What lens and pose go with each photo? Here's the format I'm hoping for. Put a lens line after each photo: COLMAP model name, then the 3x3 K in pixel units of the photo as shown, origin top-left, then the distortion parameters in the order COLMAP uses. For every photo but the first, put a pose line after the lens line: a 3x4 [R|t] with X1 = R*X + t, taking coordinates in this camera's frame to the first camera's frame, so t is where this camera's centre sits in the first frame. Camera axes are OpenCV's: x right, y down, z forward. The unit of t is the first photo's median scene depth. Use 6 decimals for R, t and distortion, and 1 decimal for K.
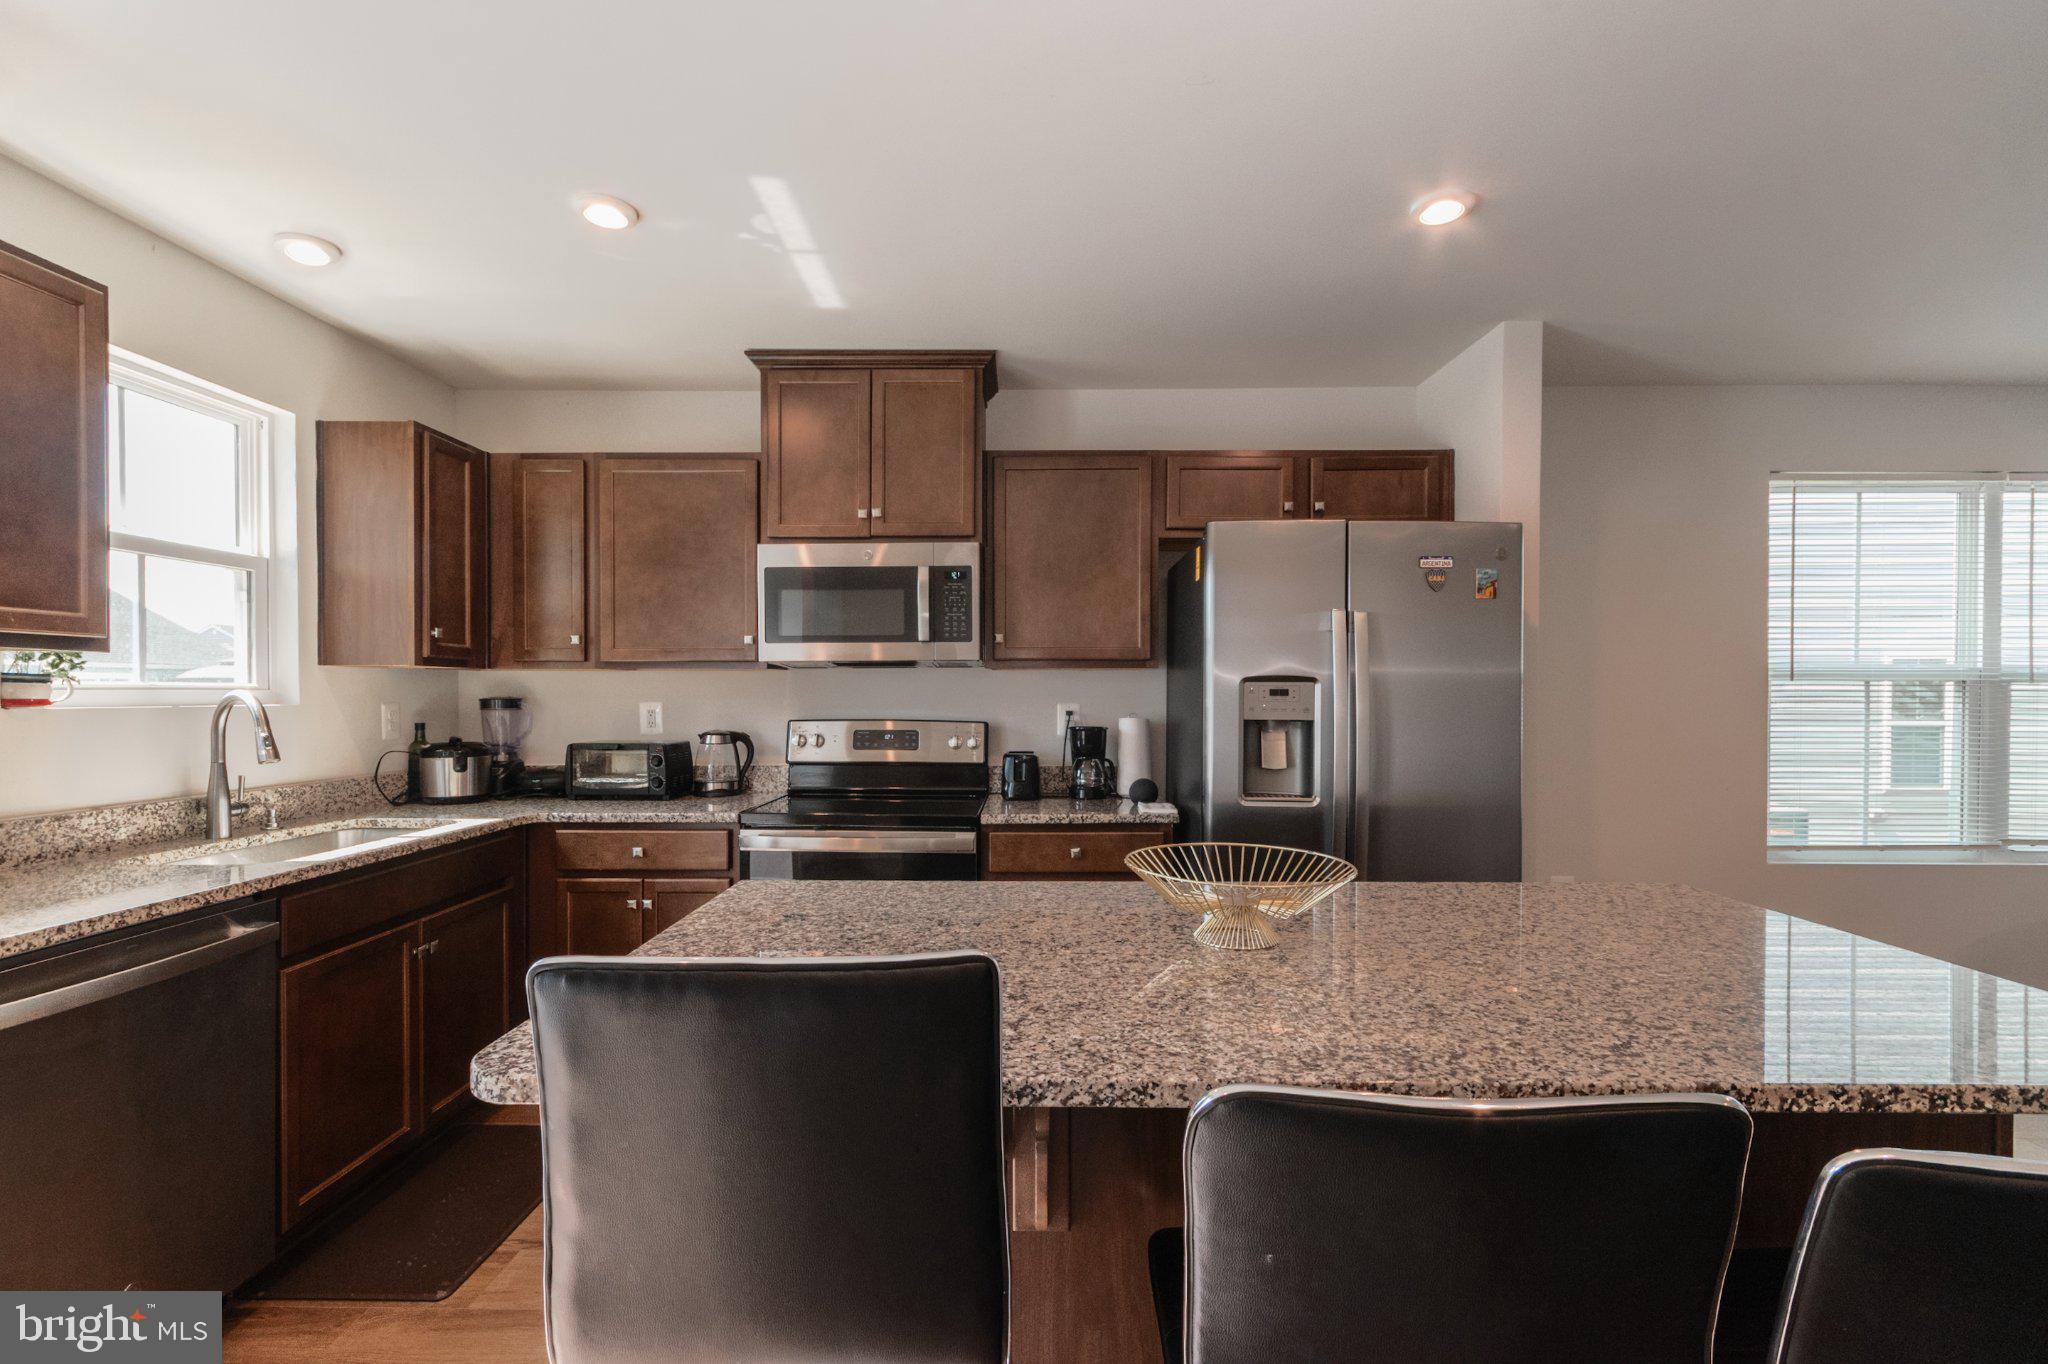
lens RADIAL K [[905.6, 0, 1011.9], [0, 905.6, 703.4], [0, 0, 1]] dist [0.005931, -0.001197]
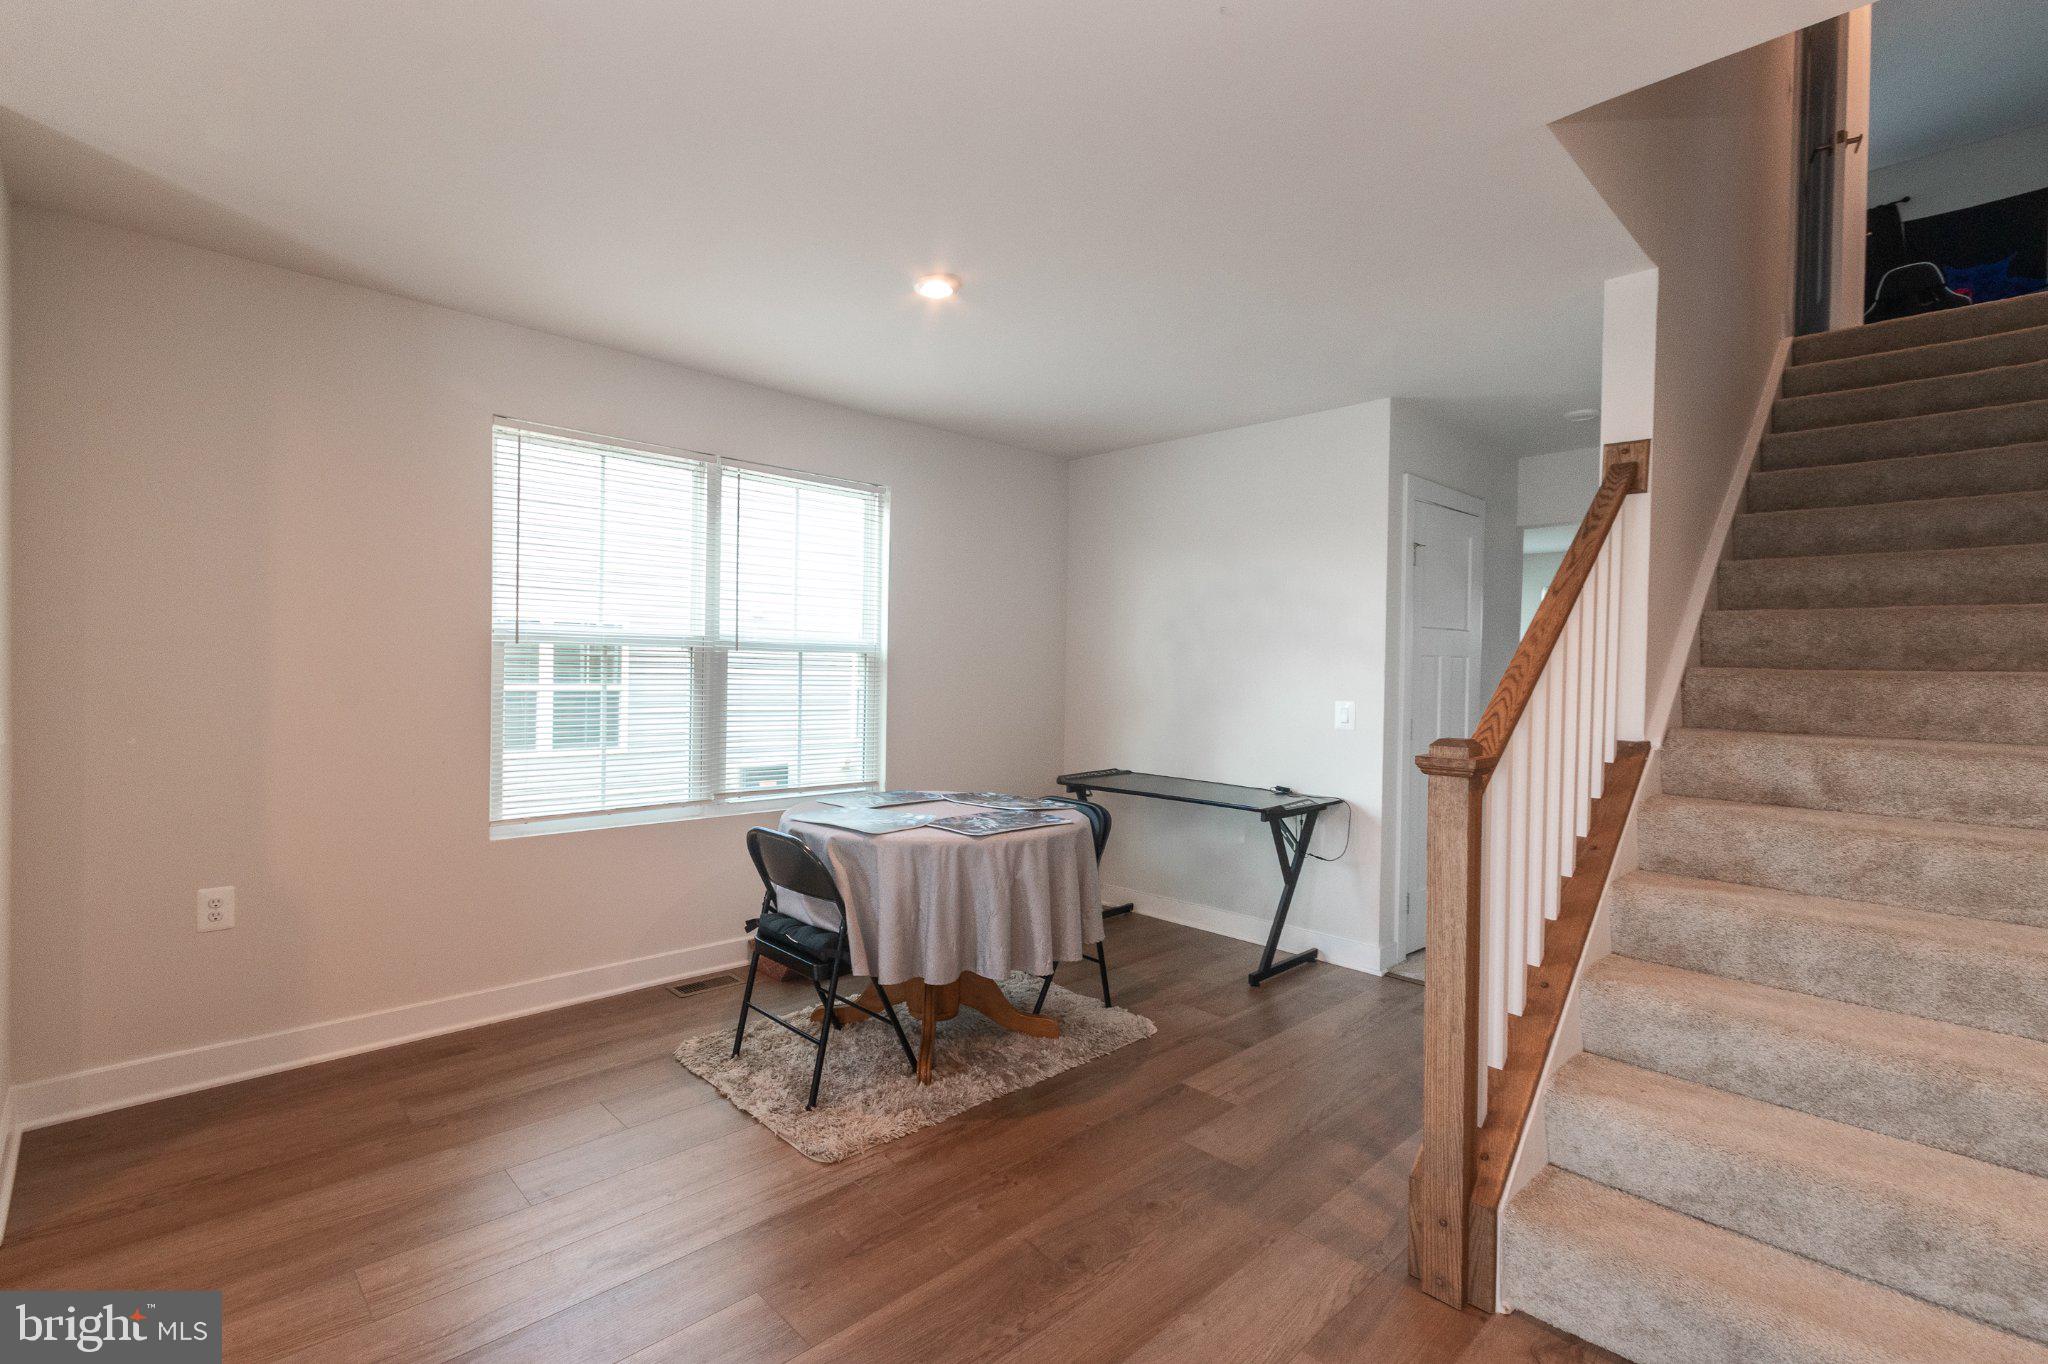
lens RADIAL K [[905.6, 0, 957.2], [0, 905.6, 676.6], [0, 0, 1]] dist [0.005931, -0.001197]
pose [[0.741196, 0.004186, 0.671276, 0.633688], [-0.010340, 0.999933, 0.005182, 0.000458], [-0.671209, -0.010782, 0.741189, 0.002745]]
